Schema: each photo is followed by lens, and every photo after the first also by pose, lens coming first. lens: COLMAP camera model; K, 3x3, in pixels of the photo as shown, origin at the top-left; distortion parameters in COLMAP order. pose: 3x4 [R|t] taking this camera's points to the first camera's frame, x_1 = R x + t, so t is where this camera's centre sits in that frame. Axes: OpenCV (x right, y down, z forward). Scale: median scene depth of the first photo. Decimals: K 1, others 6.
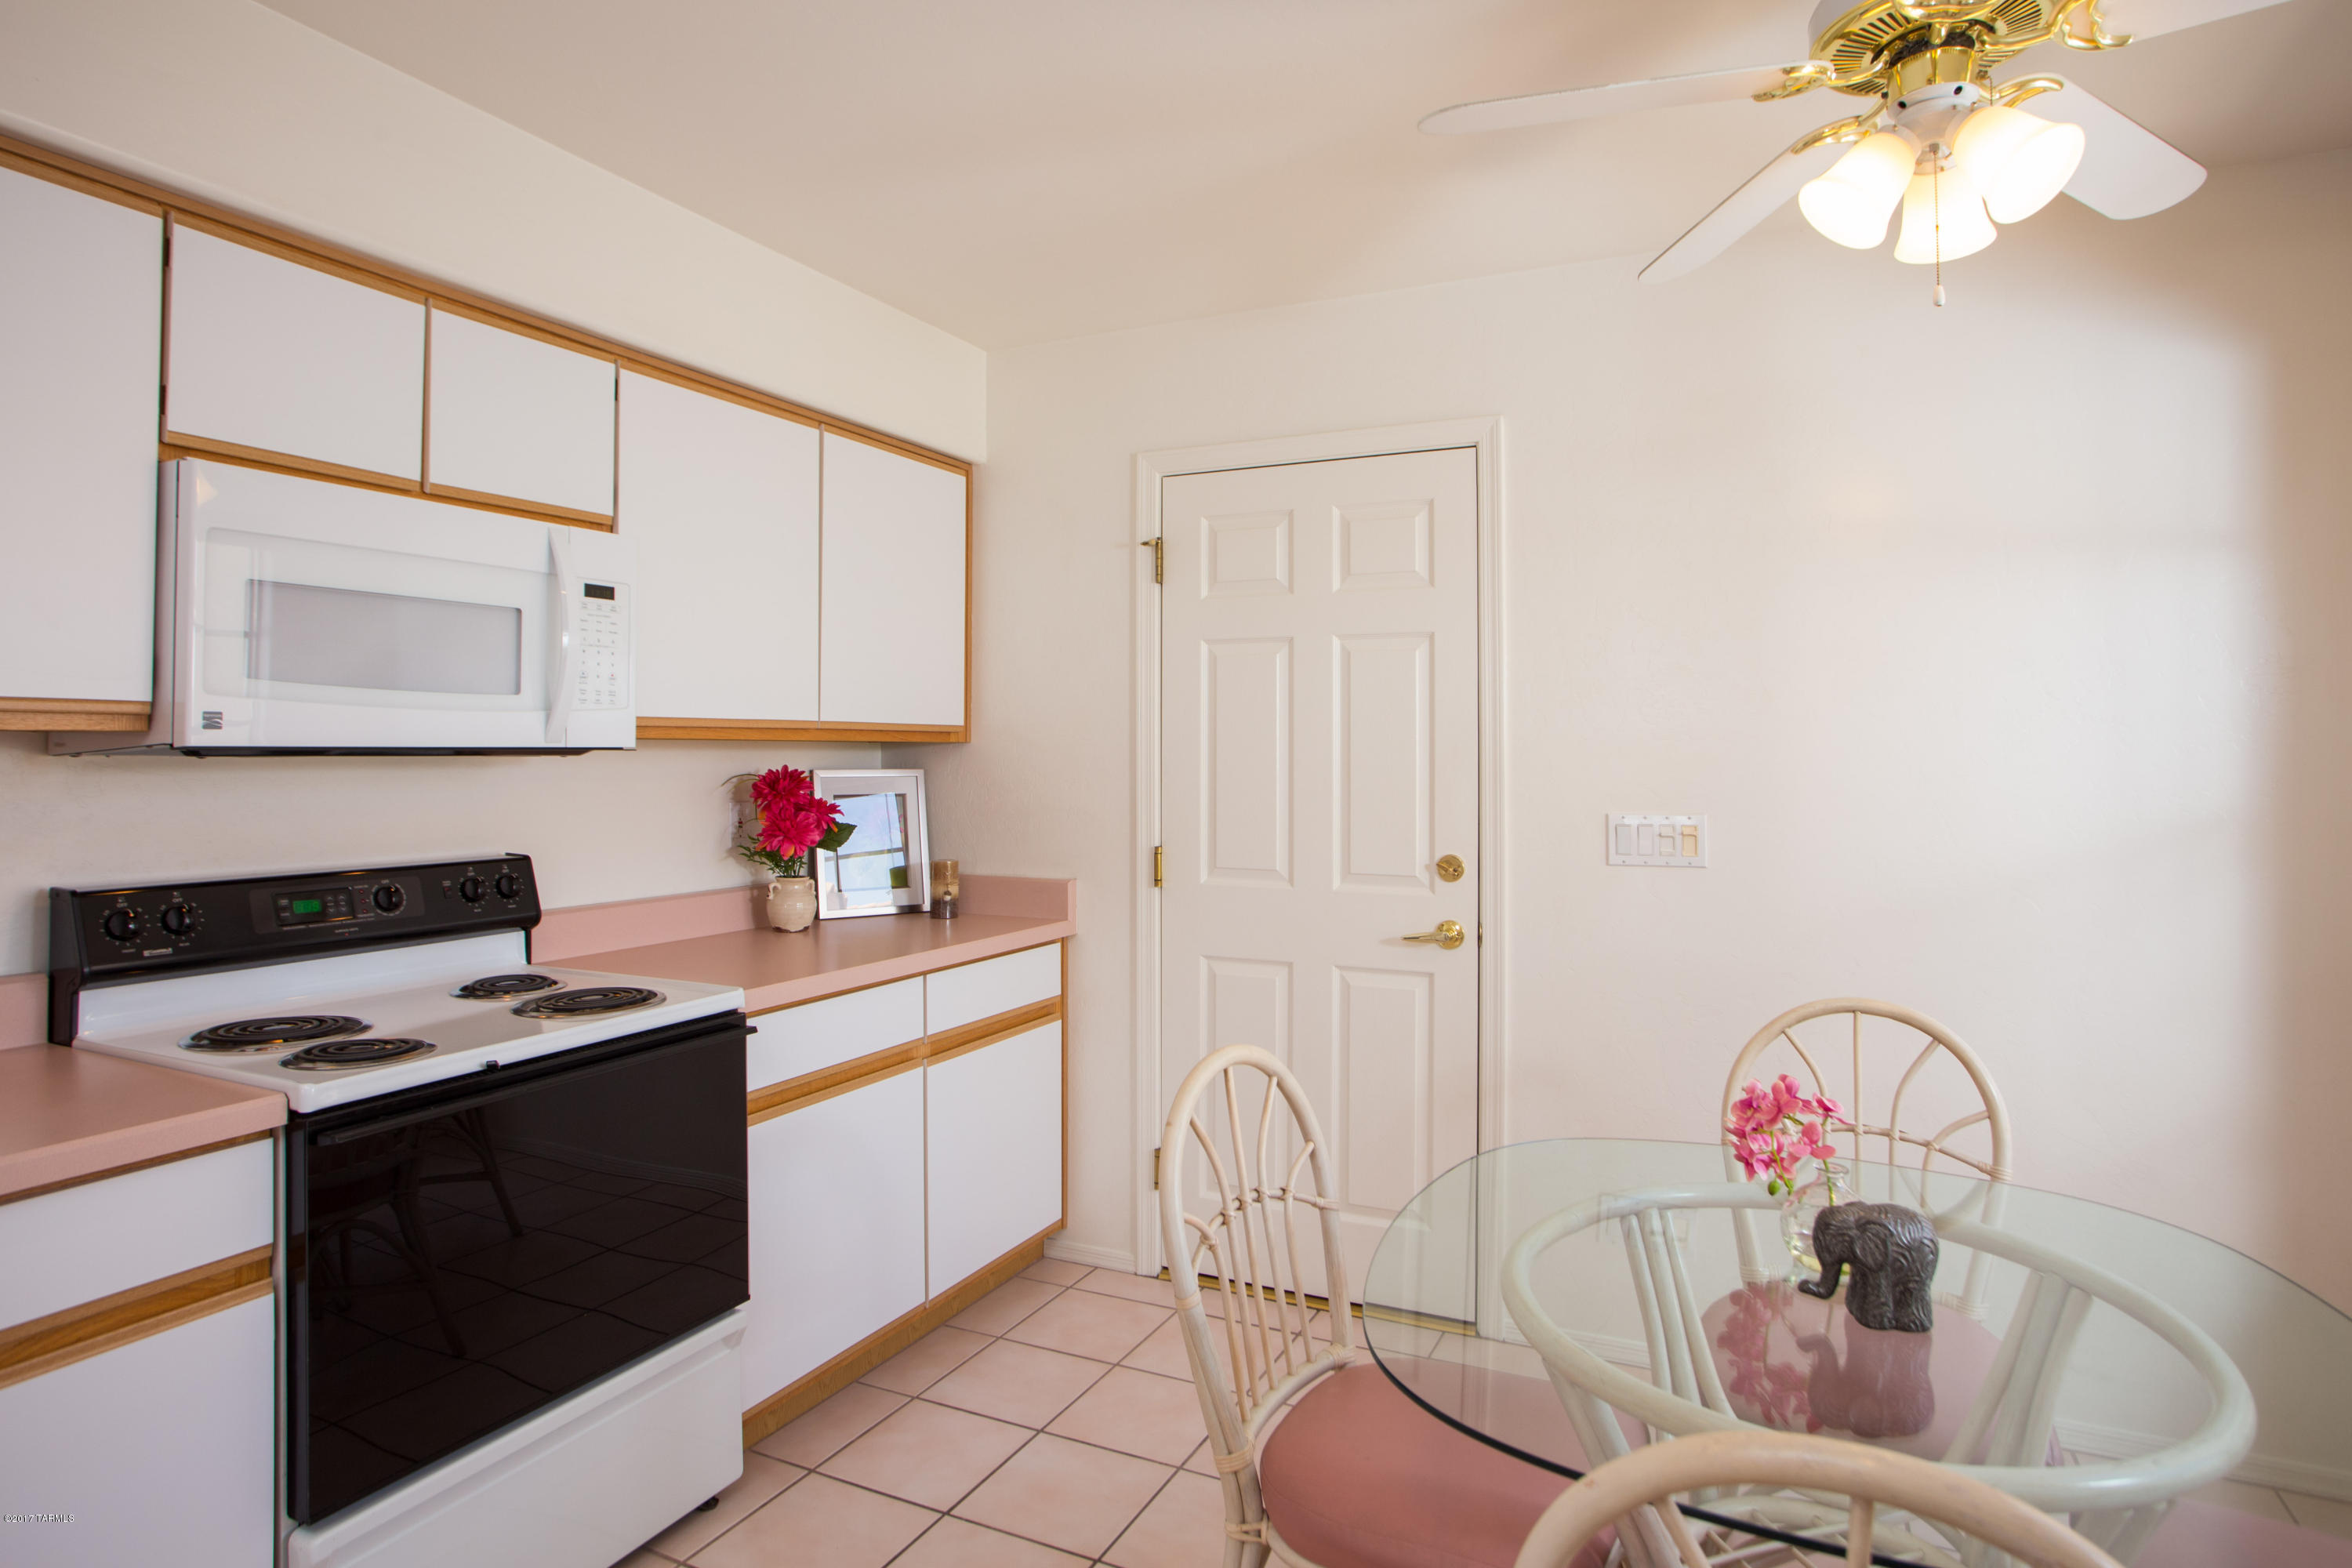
lens RADIAL K [[1300.3, 0, 1176.5], [0, 1300.3, 738.9], [0, 0, 1]] dist [-0.054114, 0.018018]
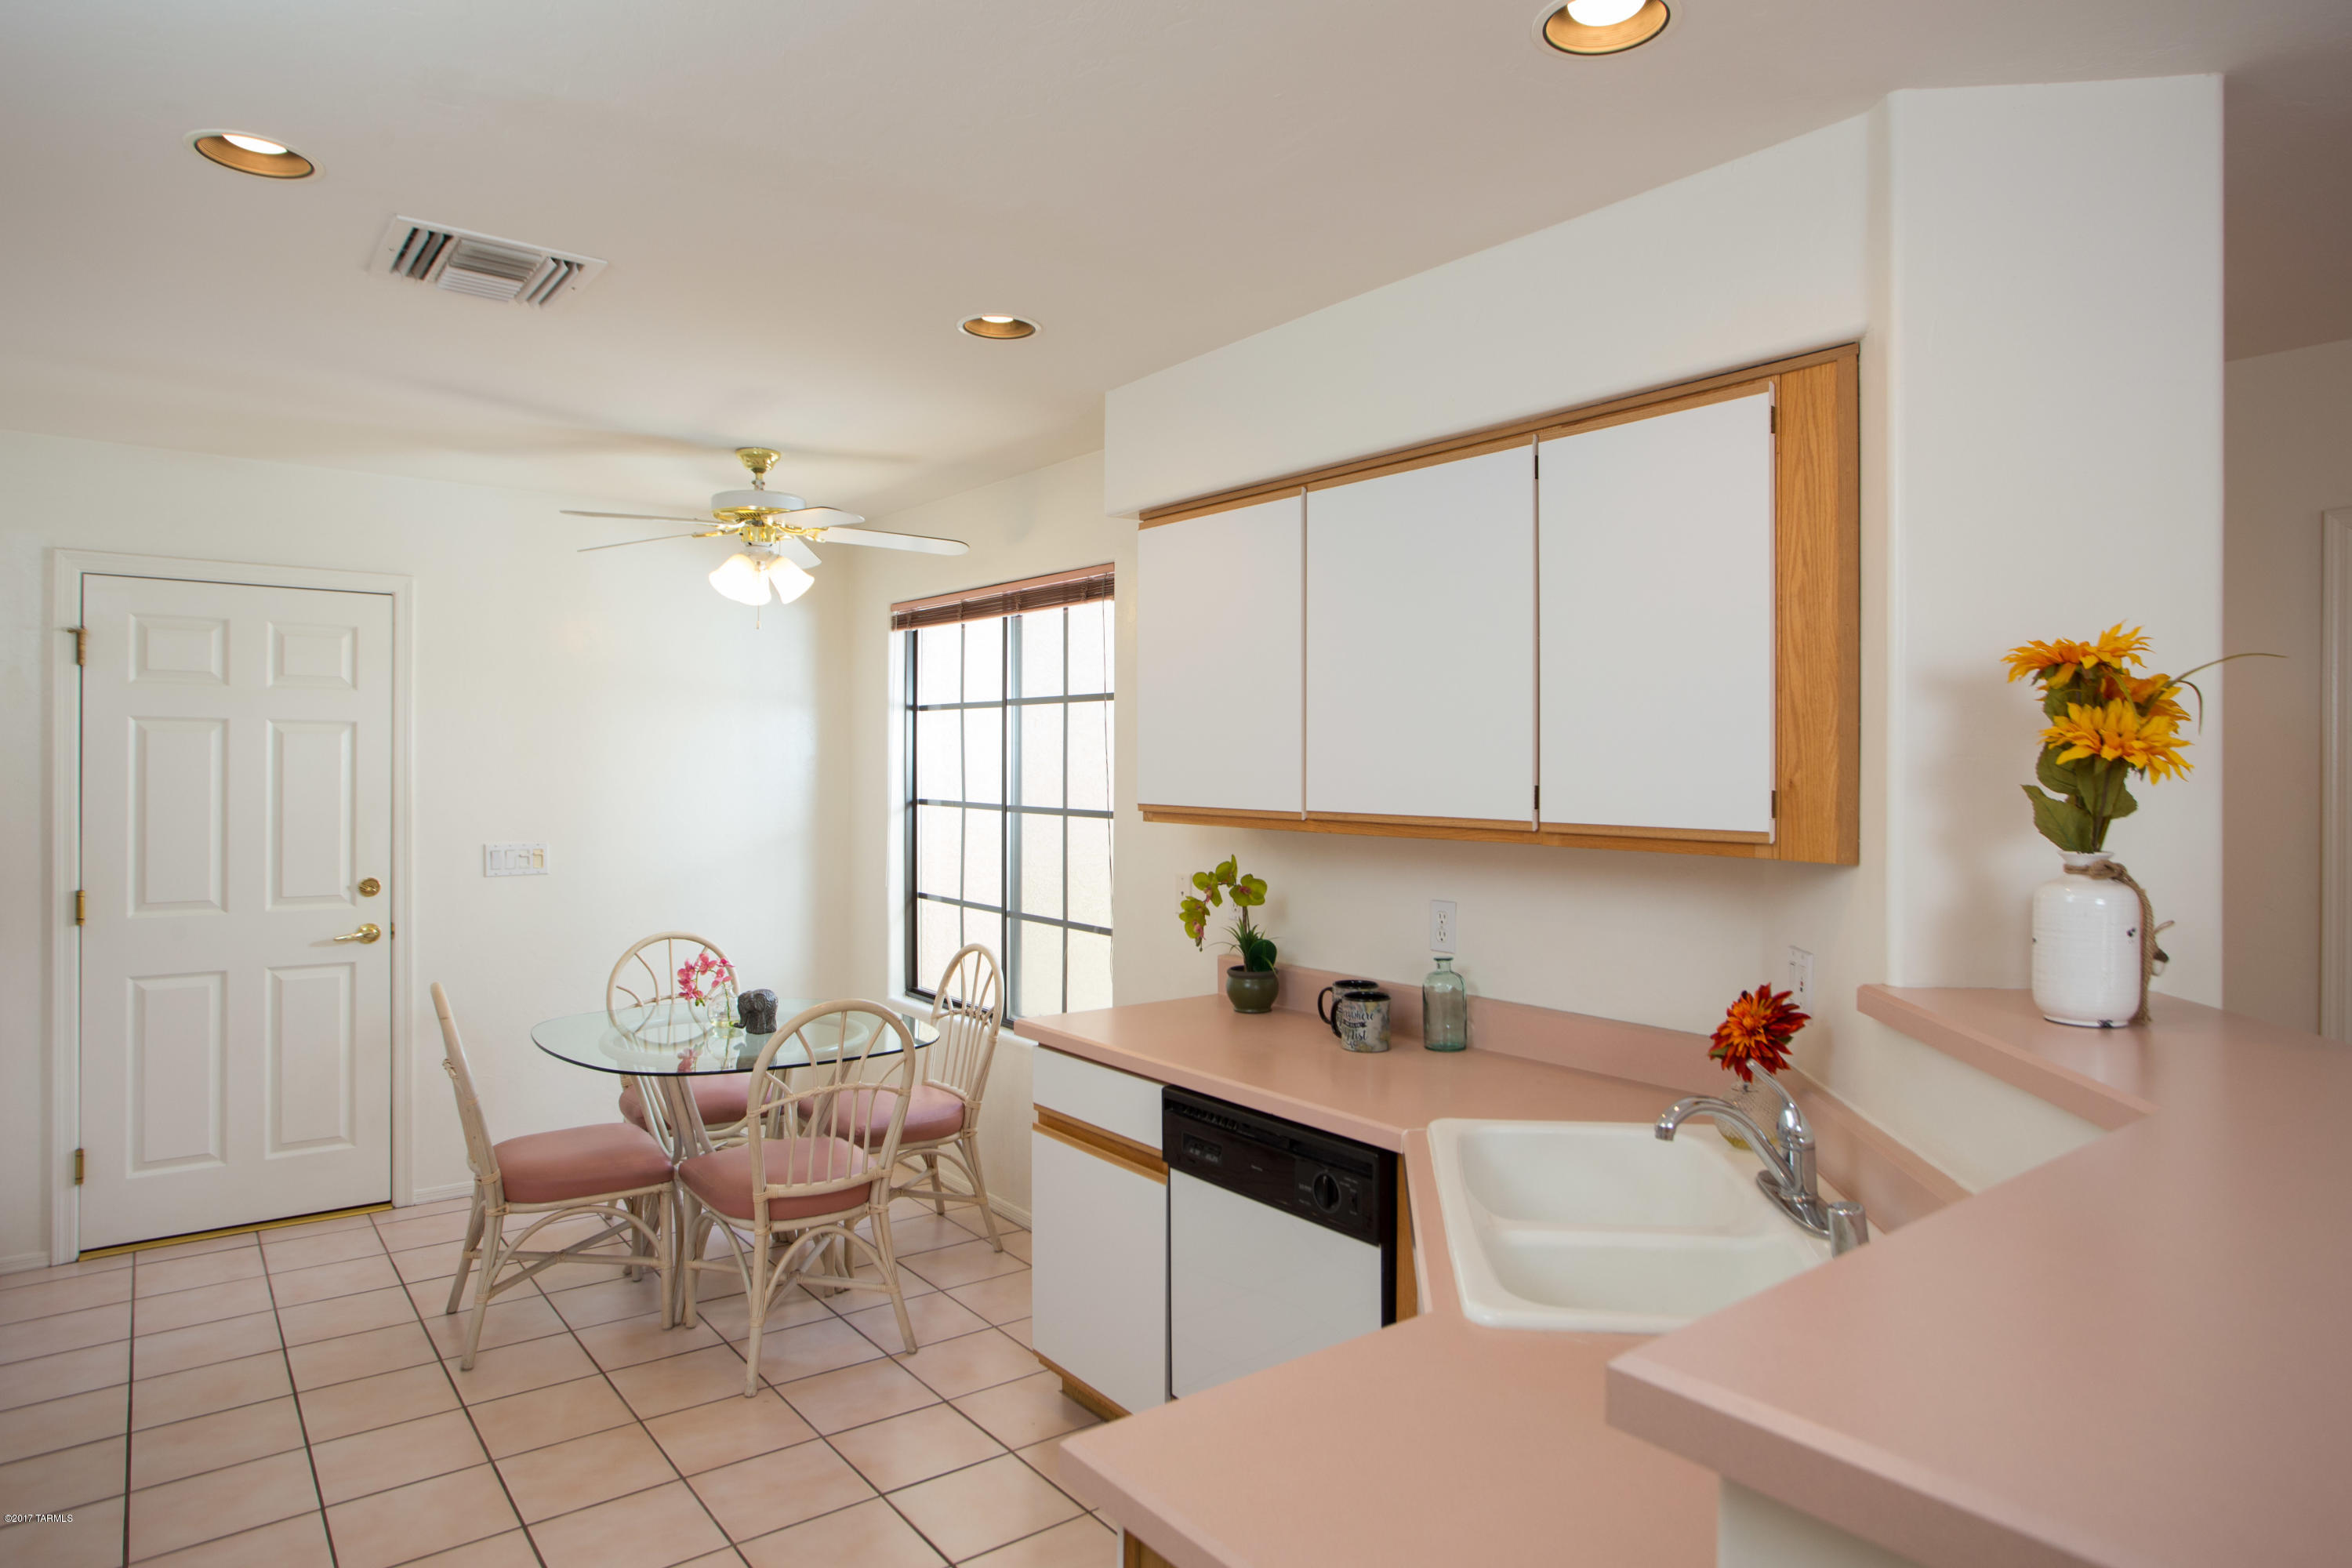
lens RADIAL K [[1396.3, 0, 1176.0], [0, 1396.3, 784.0], [0, 0, 1]] dist [-0.000645, 0.000031]
pose [[0.464641, -0.012414, 0.885412, -0.744452], [-0.014580, 0.999659, 0.021667, -0.061065], [-0.885379, -0.022977, 0.464302, -0.506224]]
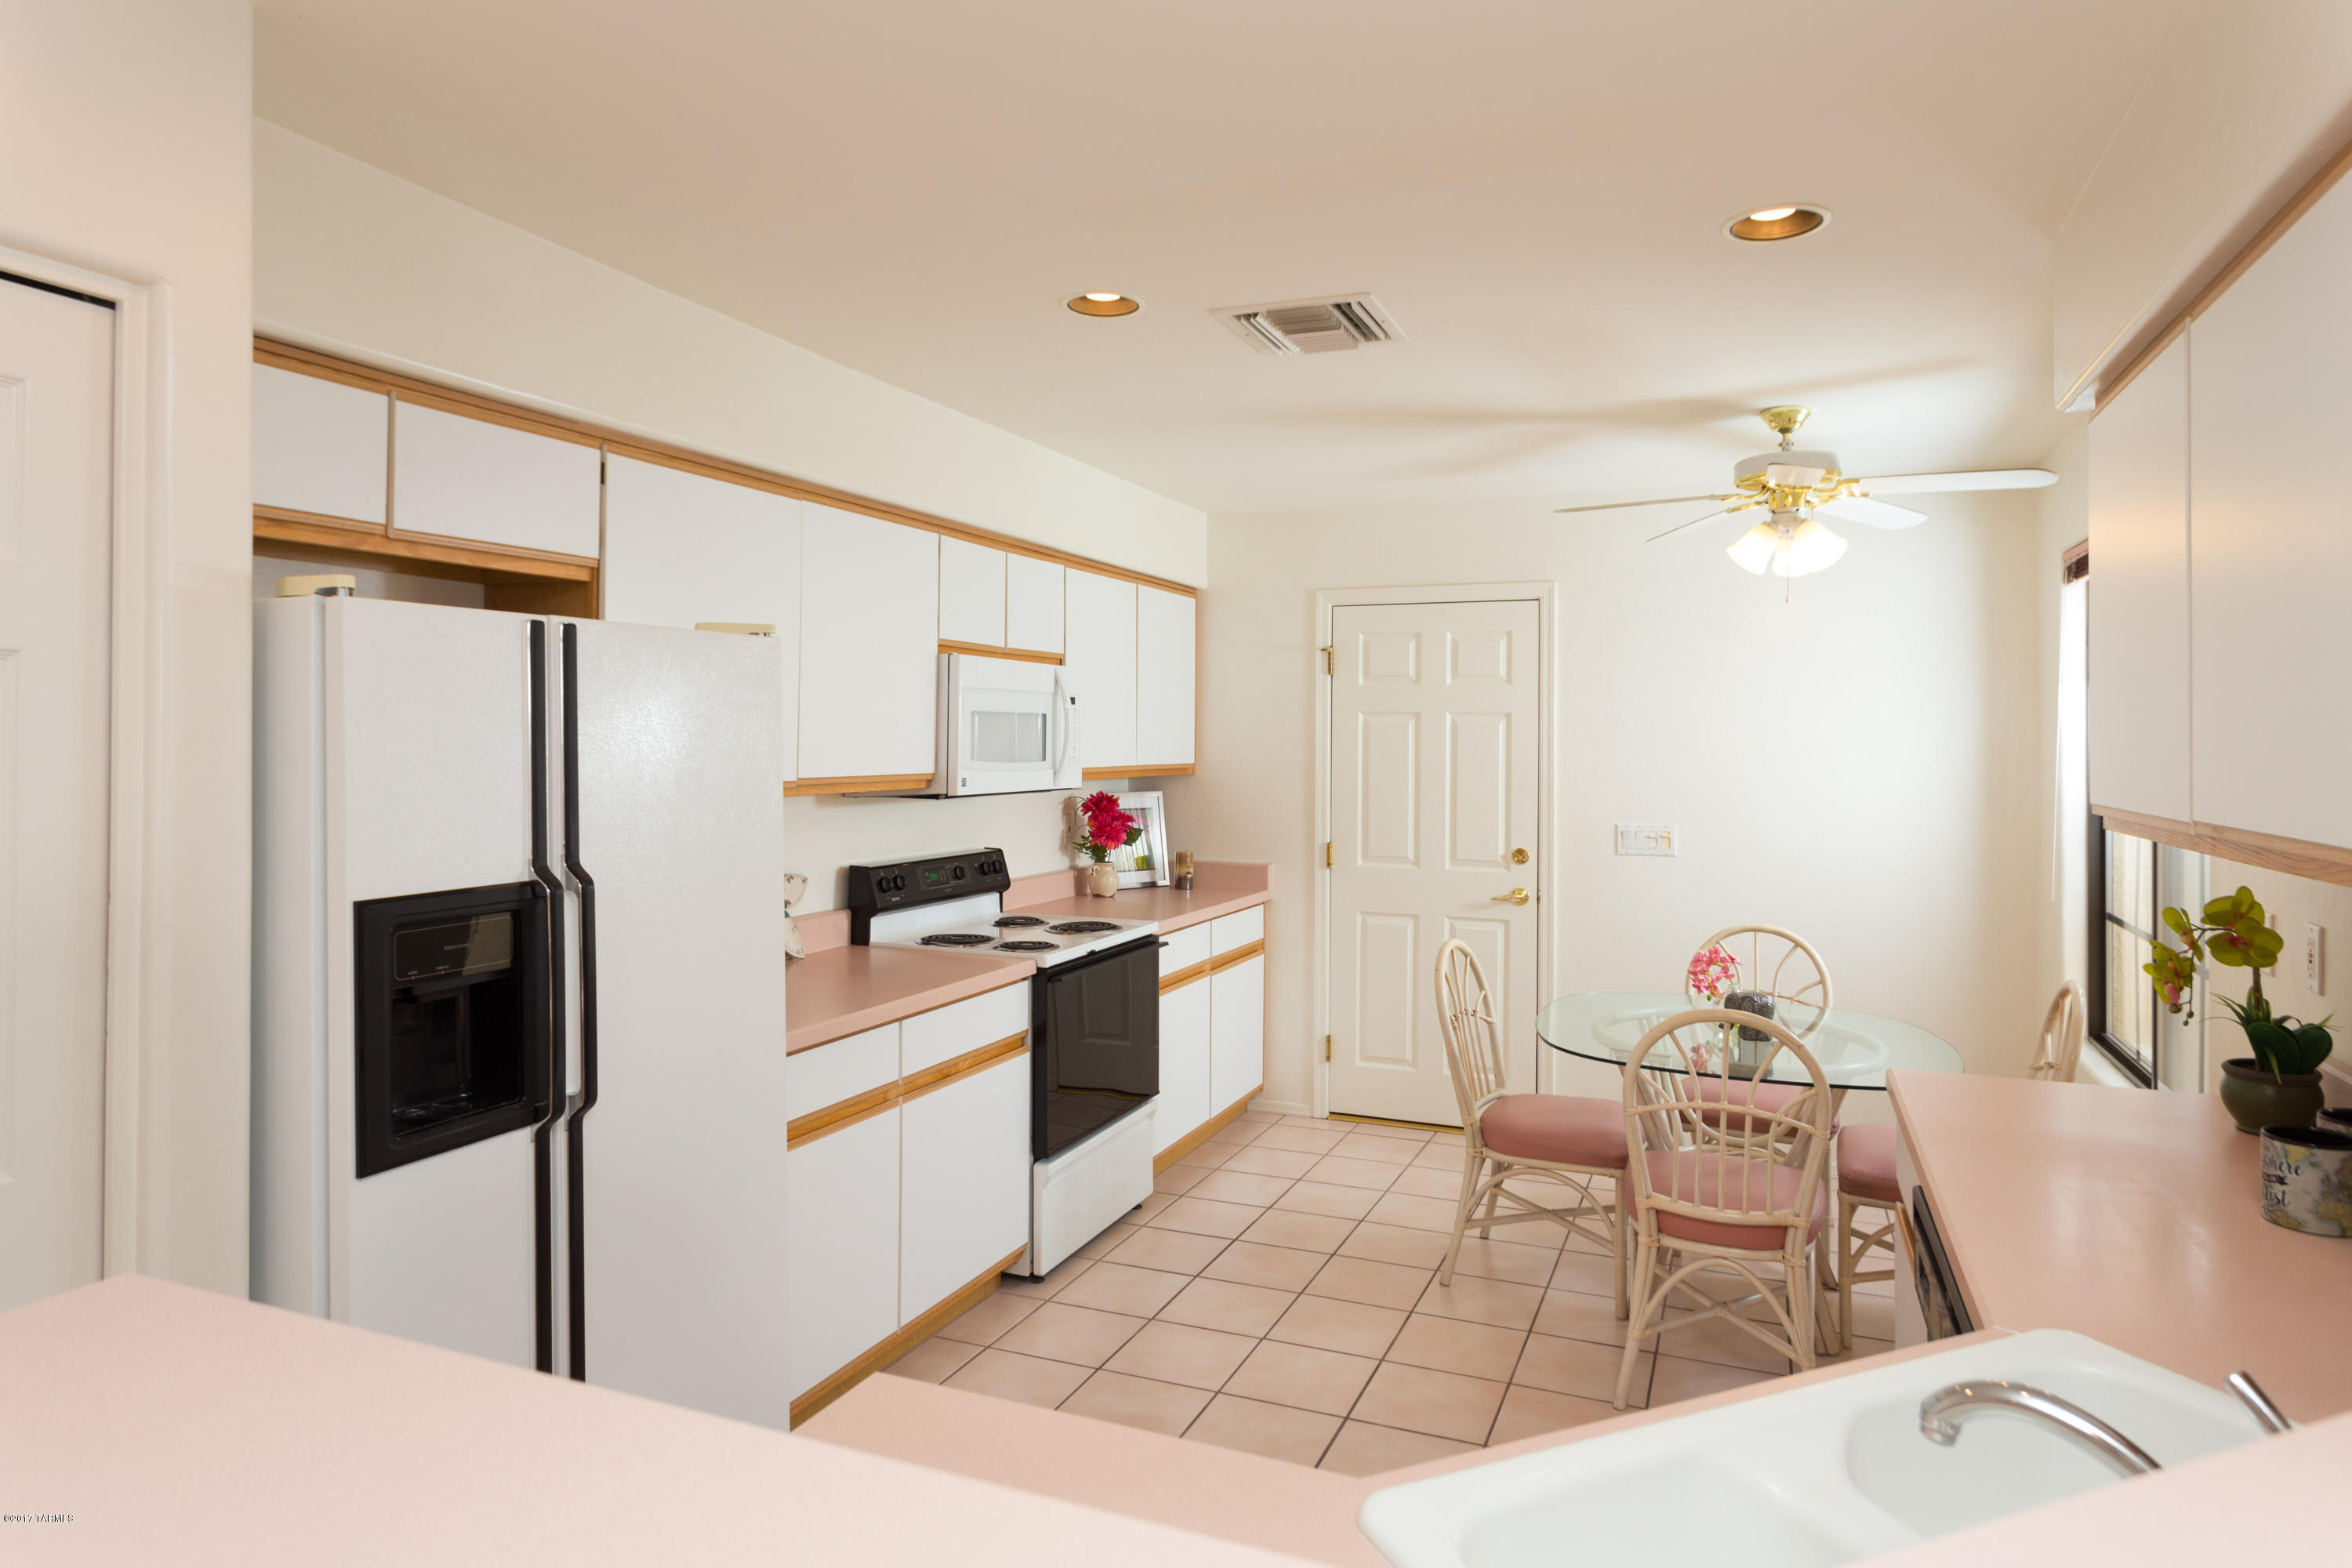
lens RADIAL K [[1381.4, 0, 1180.7], [0, 1381.4, 748.5], [0, 0, 1]] dist [0.002088, 0.001751]
pose [[0.998479, 0.004318, 0.054963, -0.317879], [-0.005188, 0.999863, 0.015706, -0.062719], [-0.054887, -0.015967, 0.998365, -0.728657]]
